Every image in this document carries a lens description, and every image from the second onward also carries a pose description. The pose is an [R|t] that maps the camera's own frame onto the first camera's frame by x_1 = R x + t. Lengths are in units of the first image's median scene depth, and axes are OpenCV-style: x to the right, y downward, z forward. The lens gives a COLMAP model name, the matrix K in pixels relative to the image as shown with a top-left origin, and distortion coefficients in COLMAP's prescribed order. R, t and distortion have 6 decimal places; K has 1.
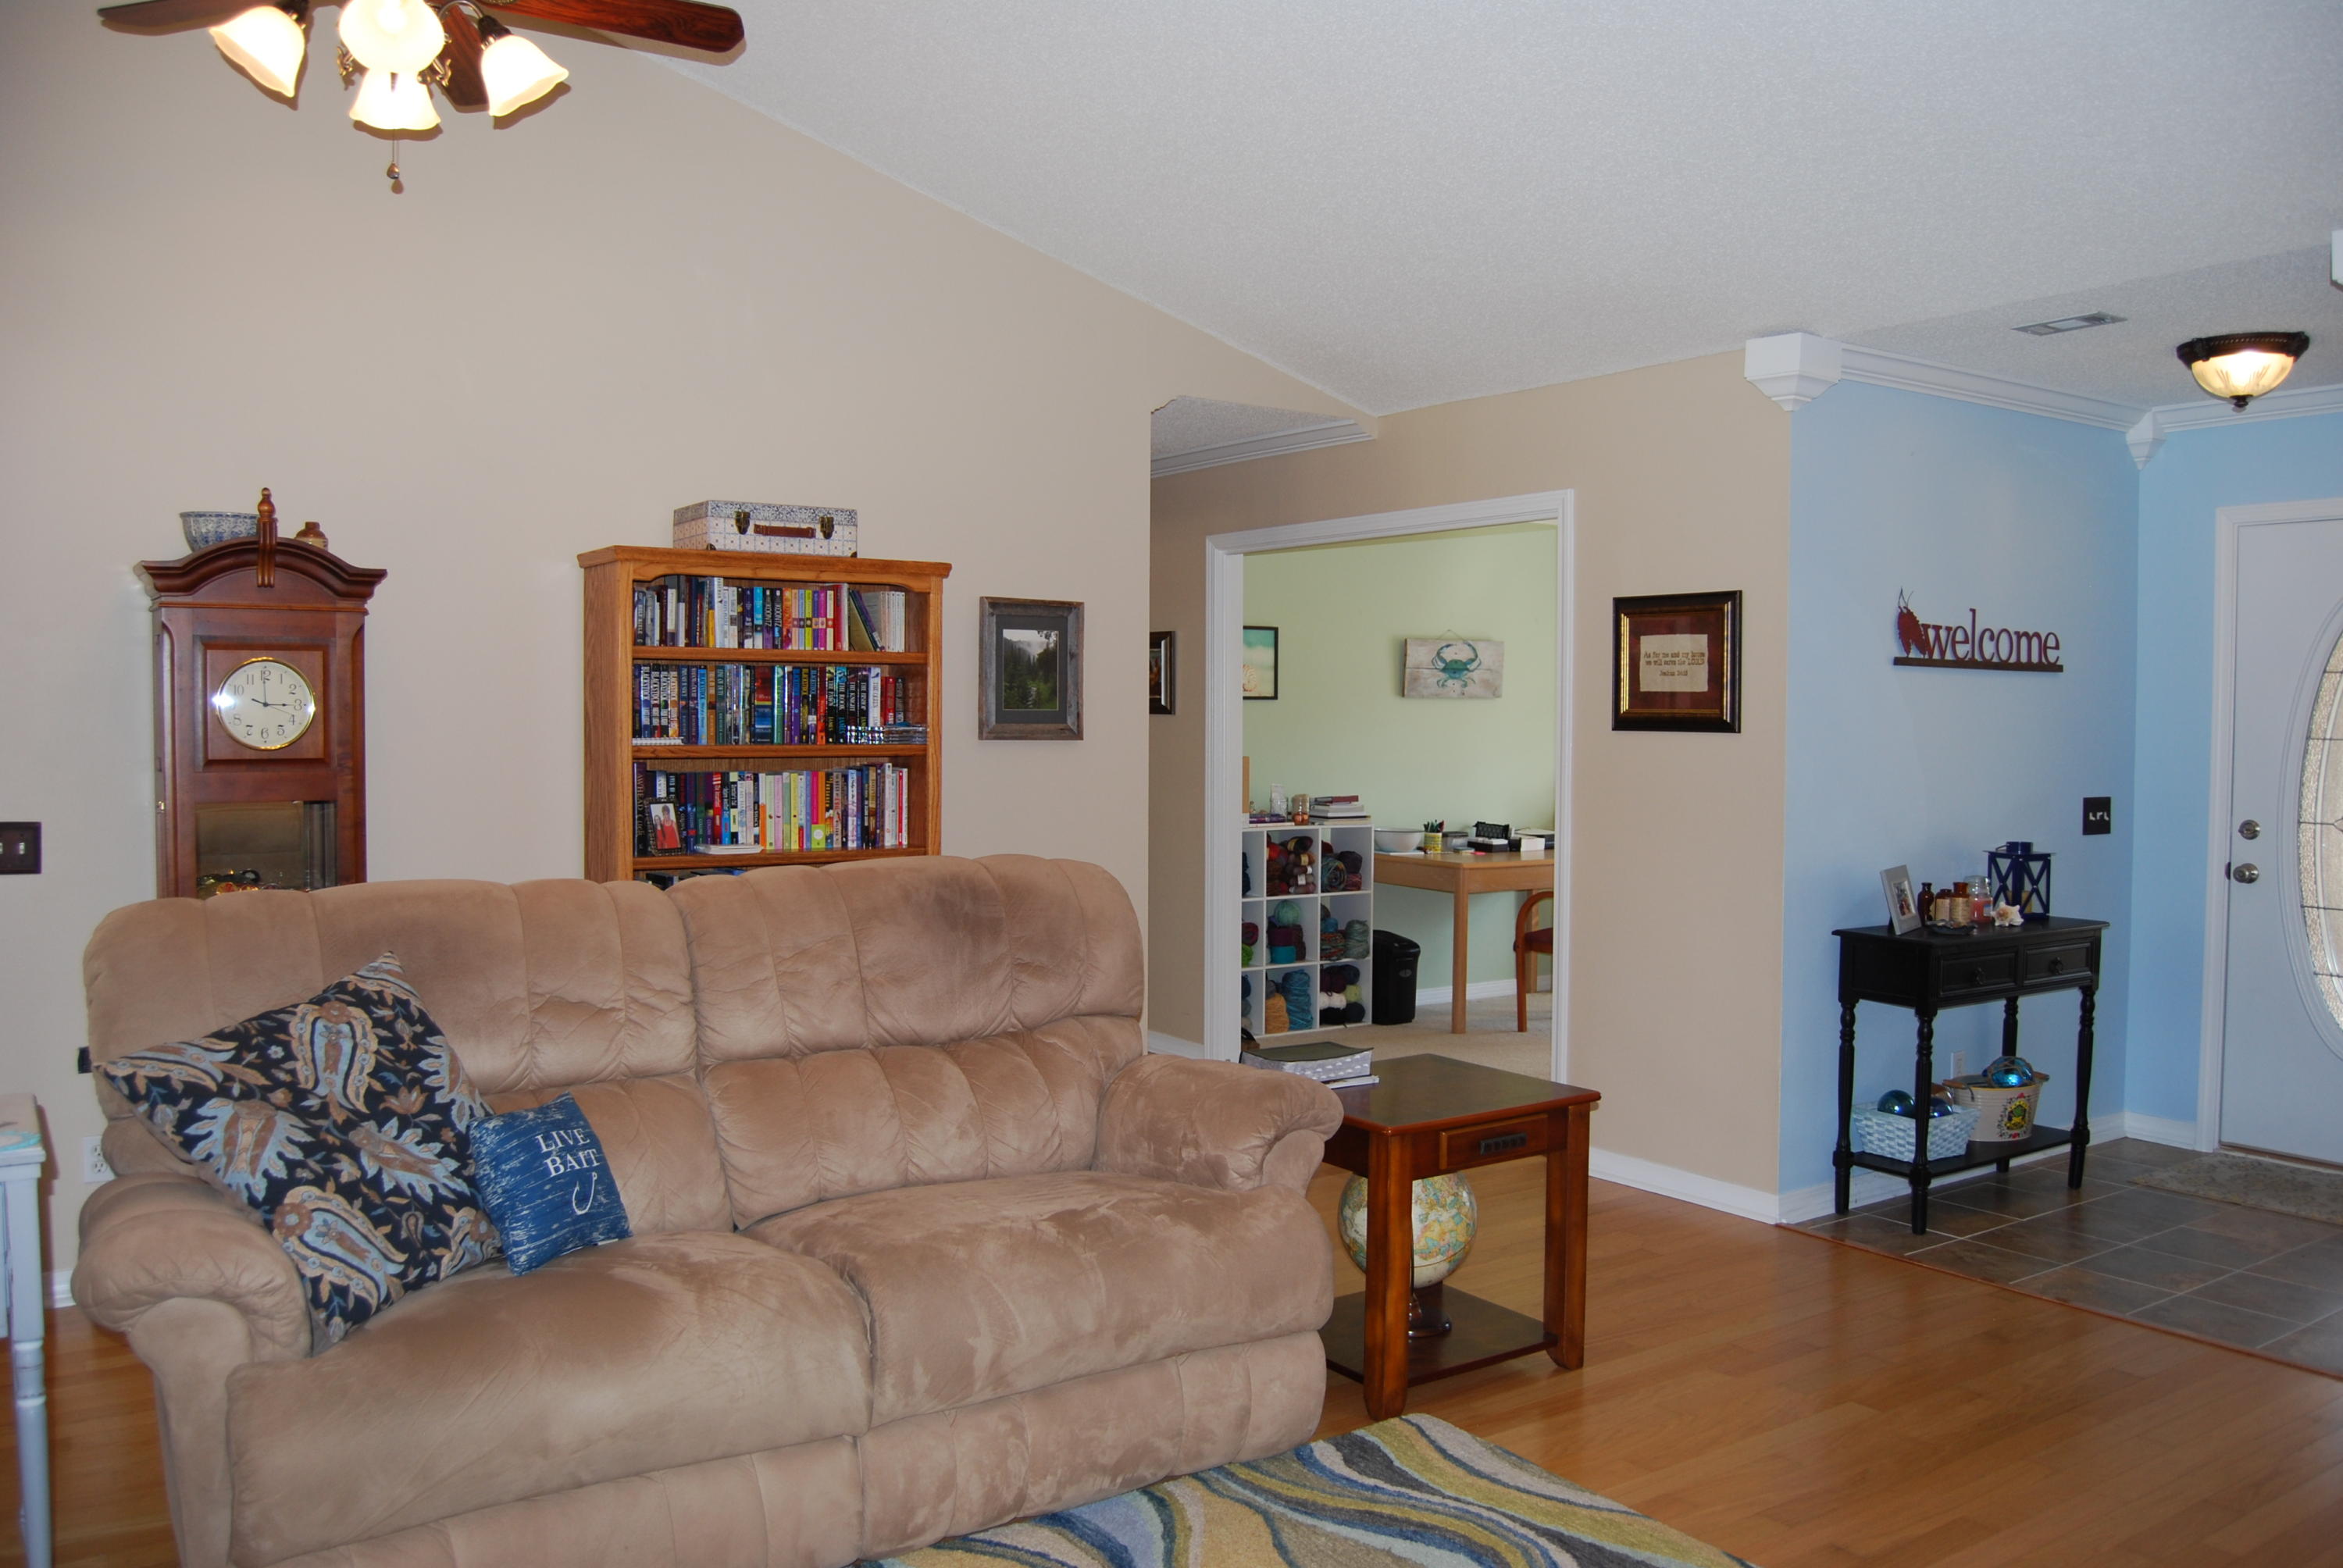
lens RADIAL K [[1848.9, 0, 1180.3], [0, 1848.9, 786.4], [0, 0, 1]] dist [-0.094159, 0.040982]
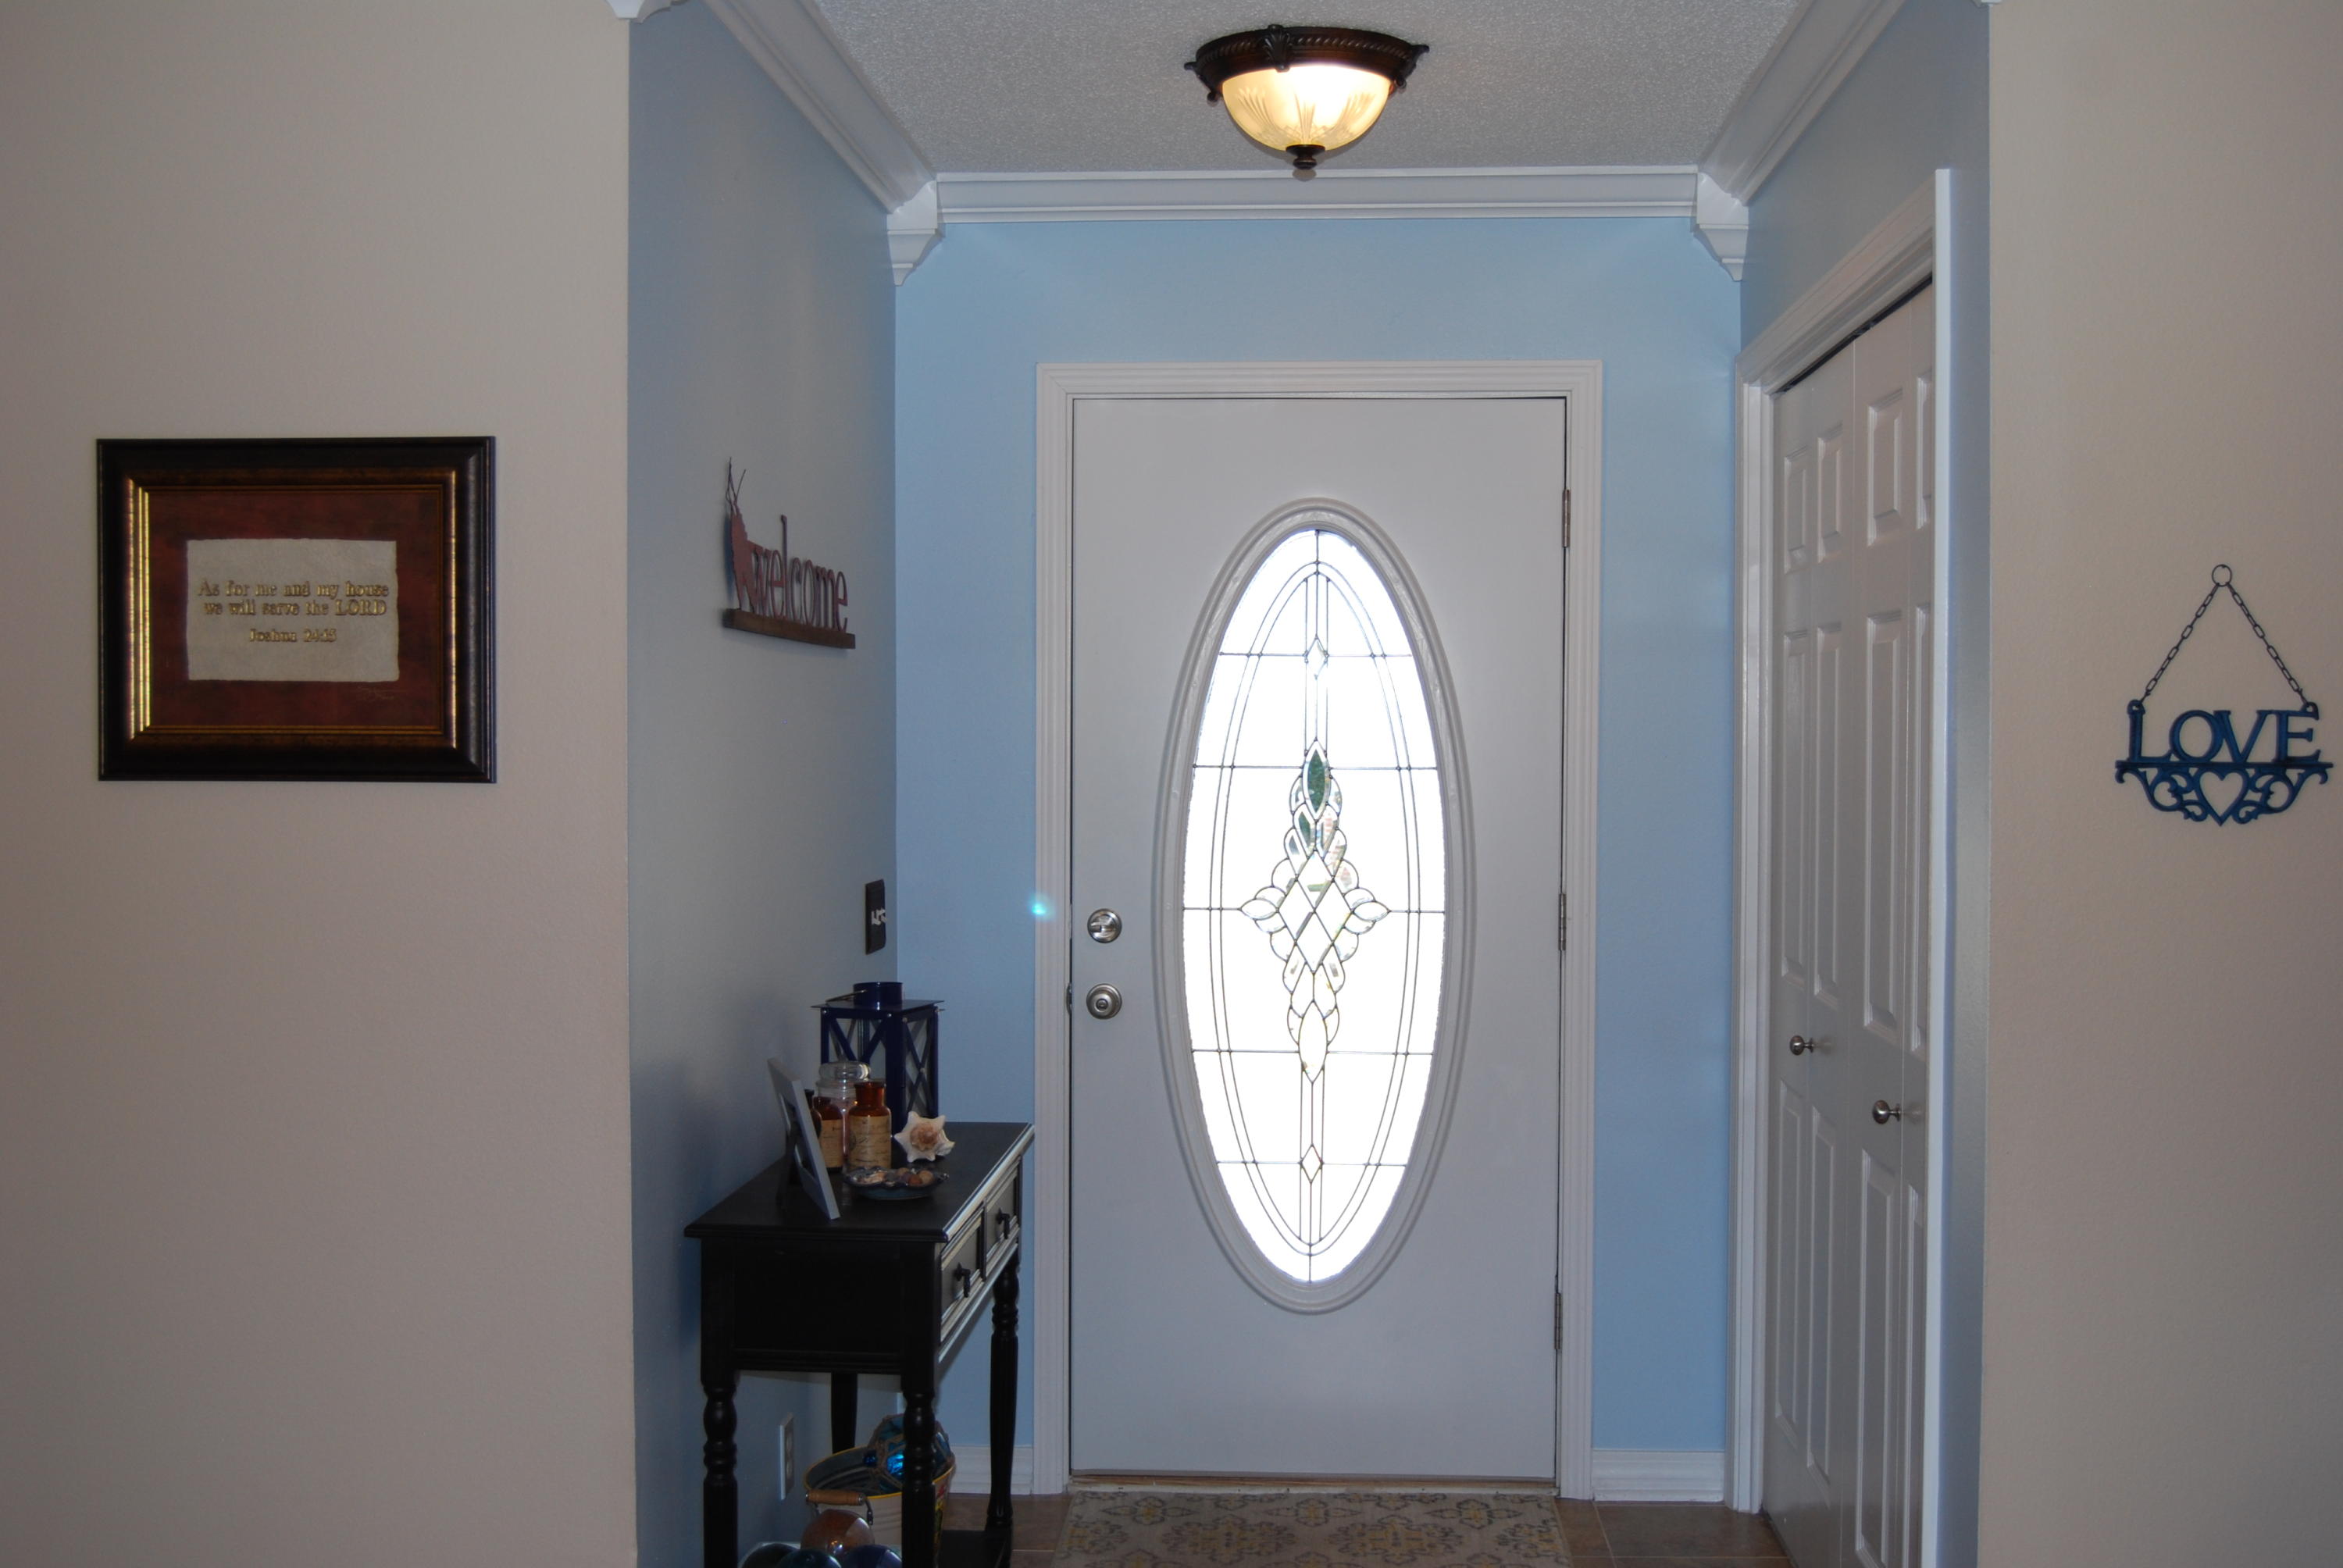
lens RADIAL K [[2676.5, 0, 1173.5], [0, 2676.5, 778.1], [0, 0, 1]] dist [-0.044361, -0.004624]
pose [[0.614576, -0.018834, 0.788633, -0.072792], [0.032455, 0.999472, -0.001422, -0.023130], [-0.788190, 0.026469, 0.614862, 0.487519]]
